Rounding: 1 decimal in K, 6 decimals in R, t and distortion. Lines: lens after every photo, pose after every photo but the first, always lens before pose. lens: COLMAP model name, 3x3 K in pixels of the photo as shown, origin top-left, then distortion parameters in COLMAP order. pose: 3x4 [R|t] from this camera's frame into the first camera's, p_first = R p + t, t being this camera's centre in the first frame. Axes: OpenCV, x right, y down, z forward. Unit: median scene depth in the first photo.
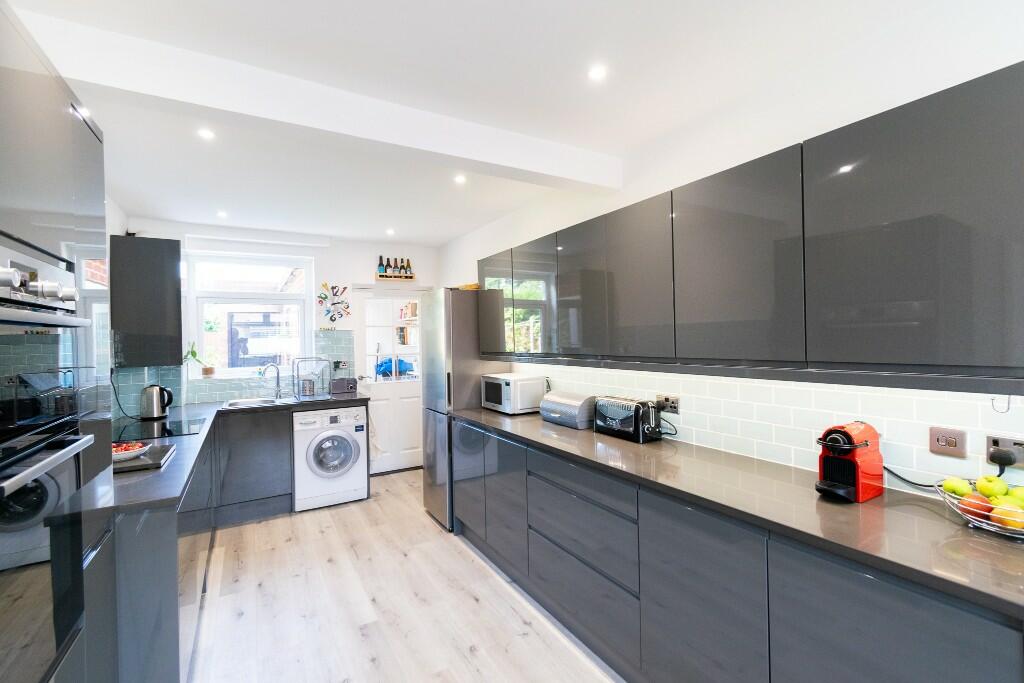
lens RADIAL K [[450.6, 0, 511.8], [0, 450.6, 339.8], [0, 0, 1]] dist [0.002137, 0.000156]
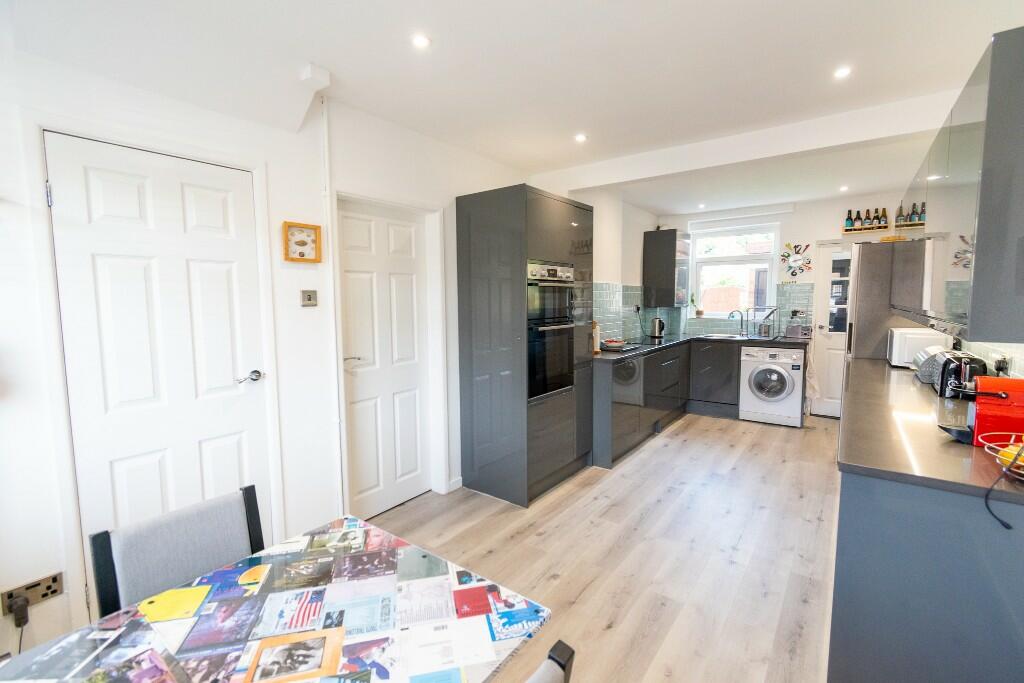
lens RADIAL K [[450.6, 0, 511.9], [0, 450.6, 339.1], [0, 0, 1]] dist [0.002137, 0.000156]
pose [[0.391038, 0.099459, -0.914985, 0.447090], [-0.004712, 0.994347, 0.106072, 0.001090], [0.920363, -0.037166, 0.389296, -0.143623]]
